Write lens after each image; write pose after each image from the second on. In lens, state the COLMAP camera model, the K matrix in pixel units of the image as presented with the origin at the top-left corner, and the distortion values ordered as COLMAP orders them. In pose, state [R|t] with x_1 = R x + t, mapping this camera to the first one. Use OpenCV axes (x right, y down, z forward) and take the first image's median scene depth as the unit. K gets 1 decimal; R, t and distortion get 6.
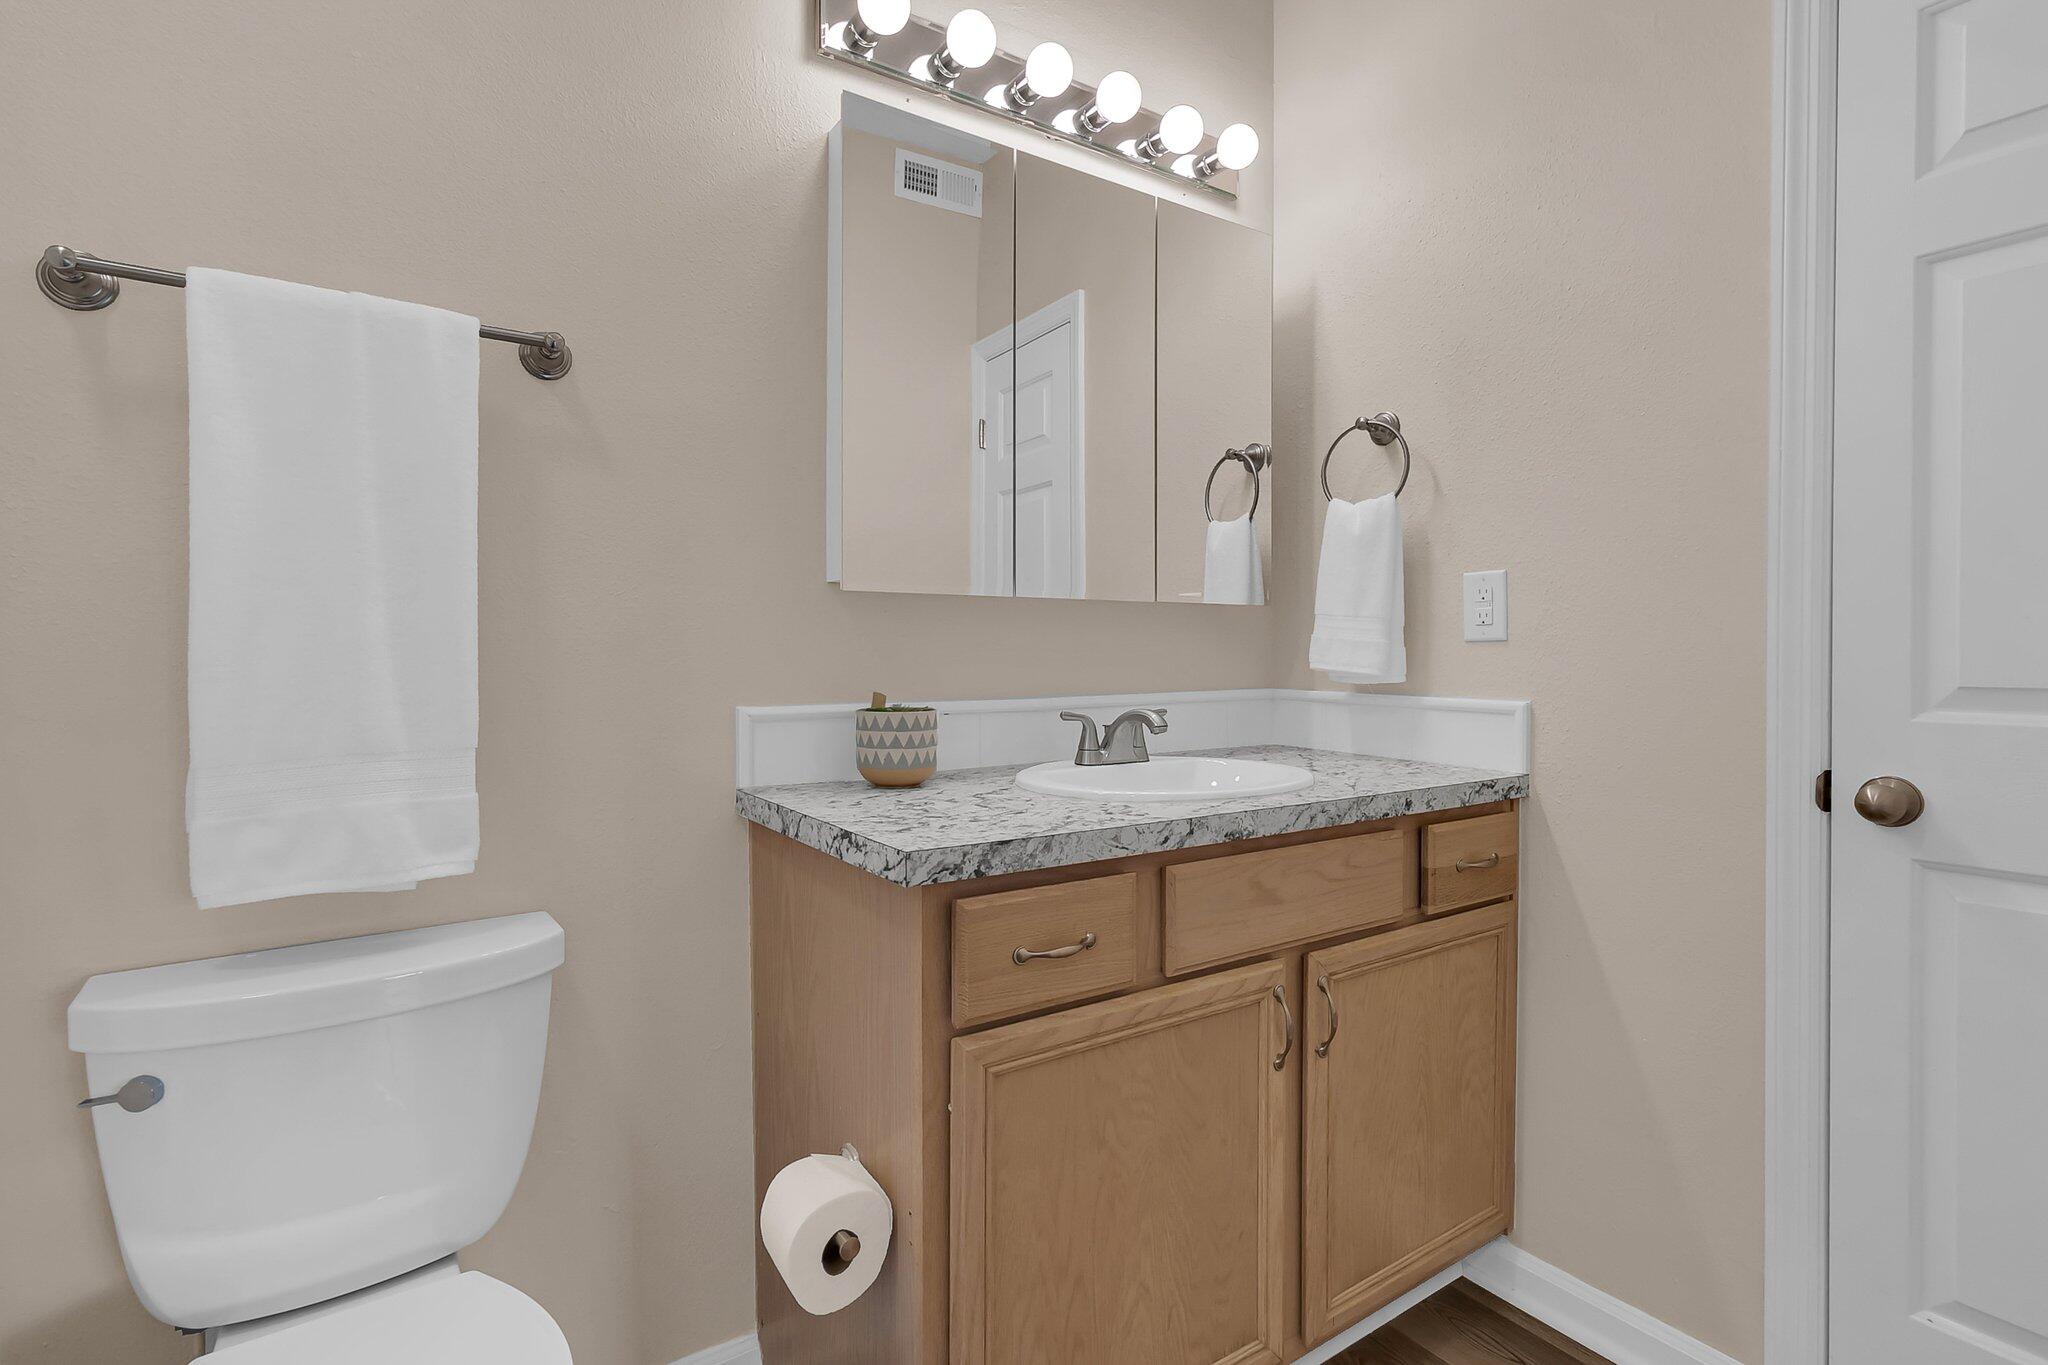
lens RADIAL K [[958.7, 0, 1038.4], [0, 958.7, 649.5], [0, 0, 1]] dist [0.001551, -0.000653]
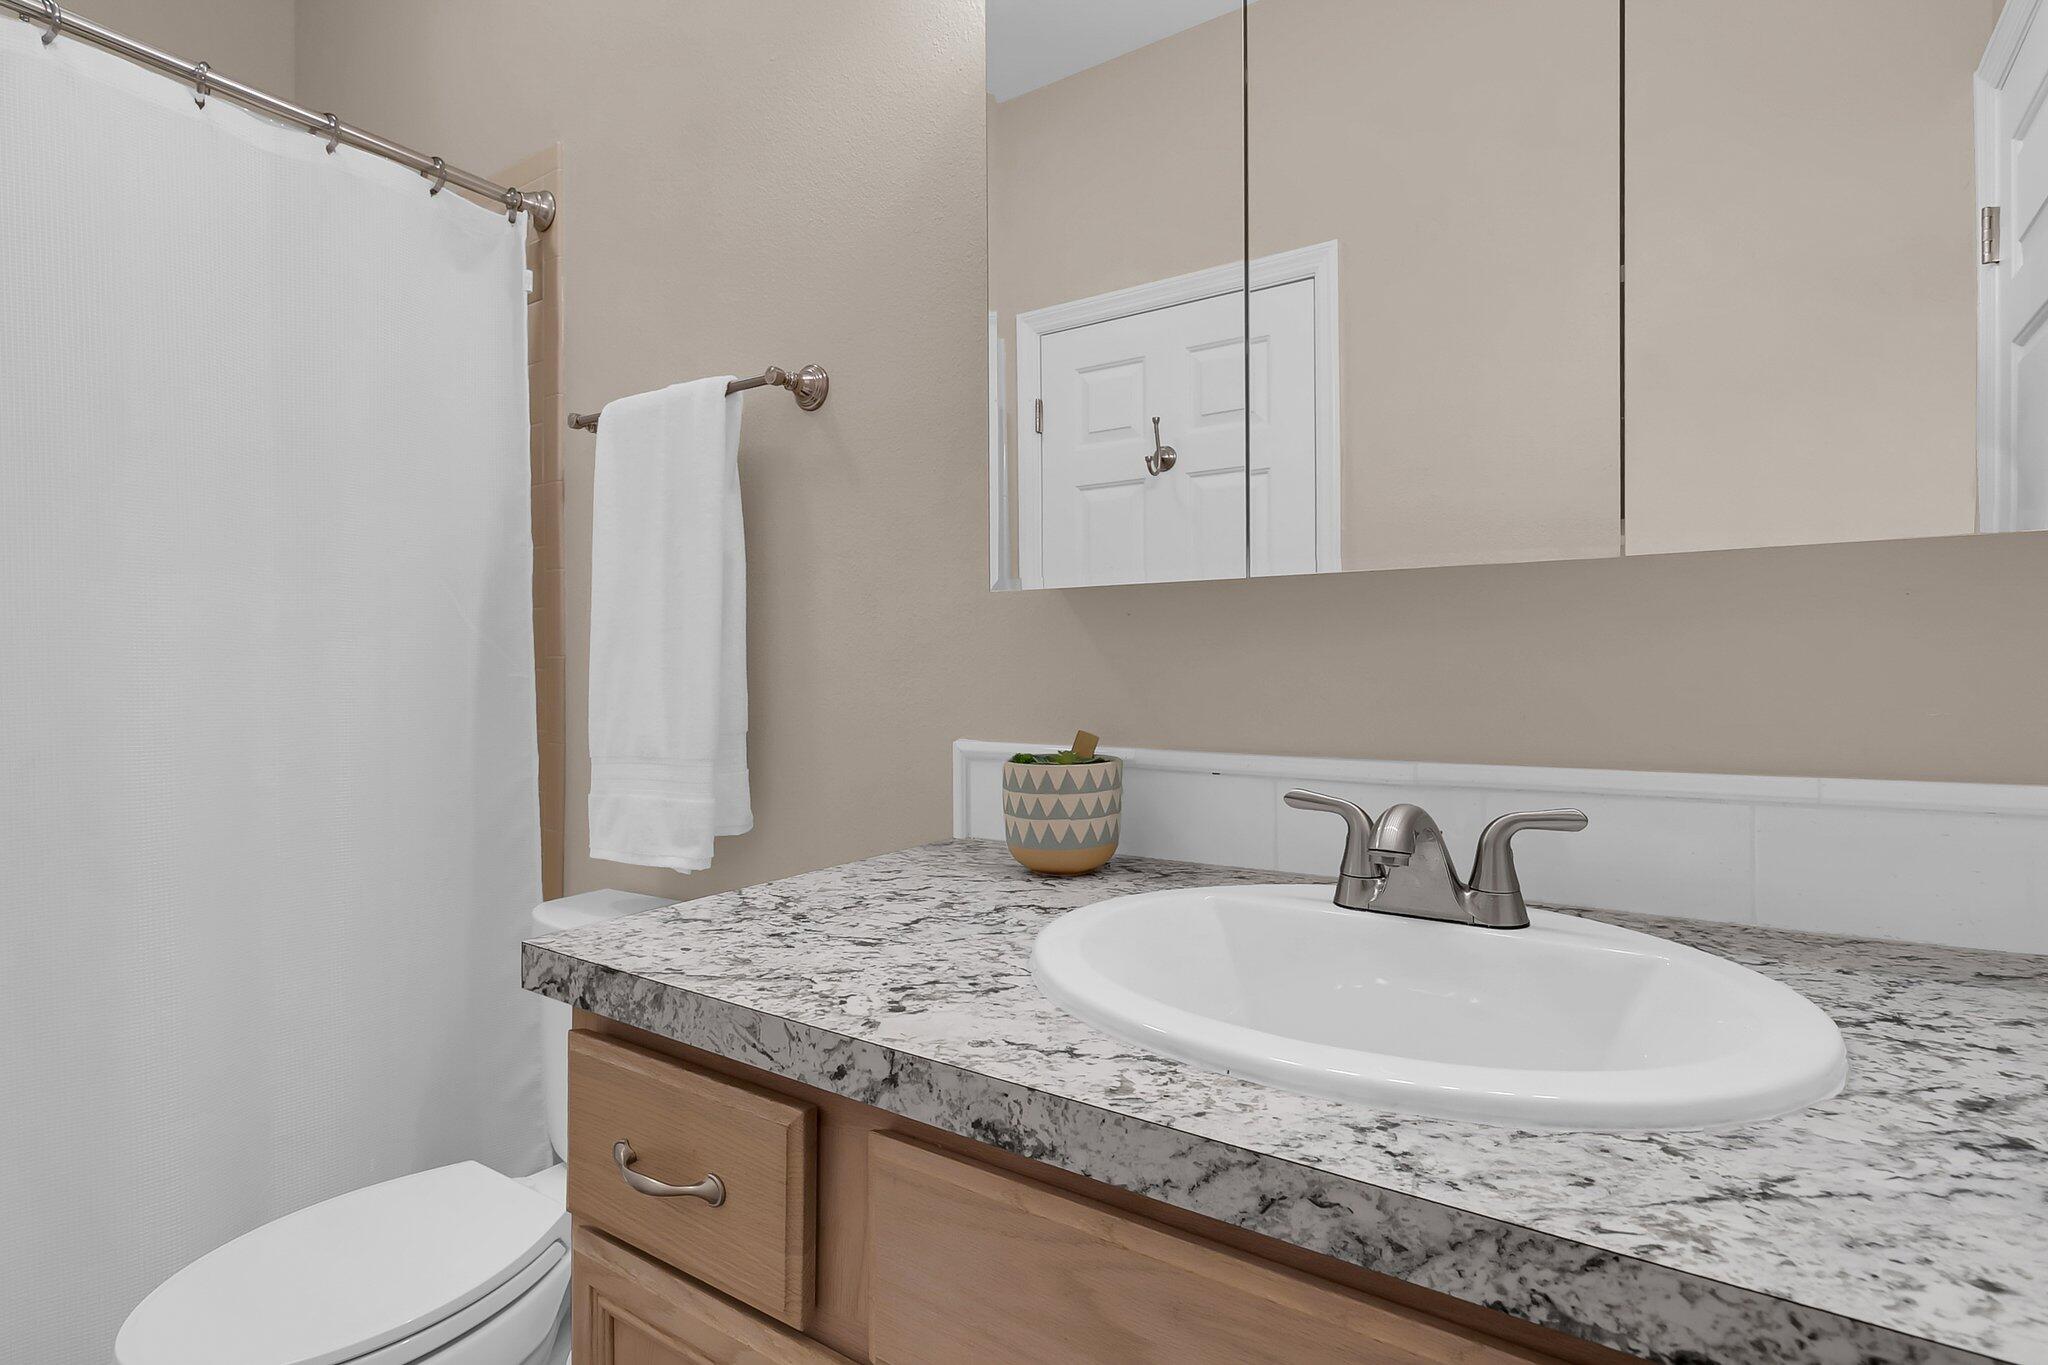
lens RADIAL K [[984.8, 0, 1043.4], [0, 984.8, 643.9], [0, 0, 1]] dist [0.004693, -0.000173]
pose [[0.396907, -0.015902, -0.917721, 0.634162], [0.006165, 0.999874, -0.014659, -0.013547], [0.917838, 0.000161, 0.396954, 0.882964]]
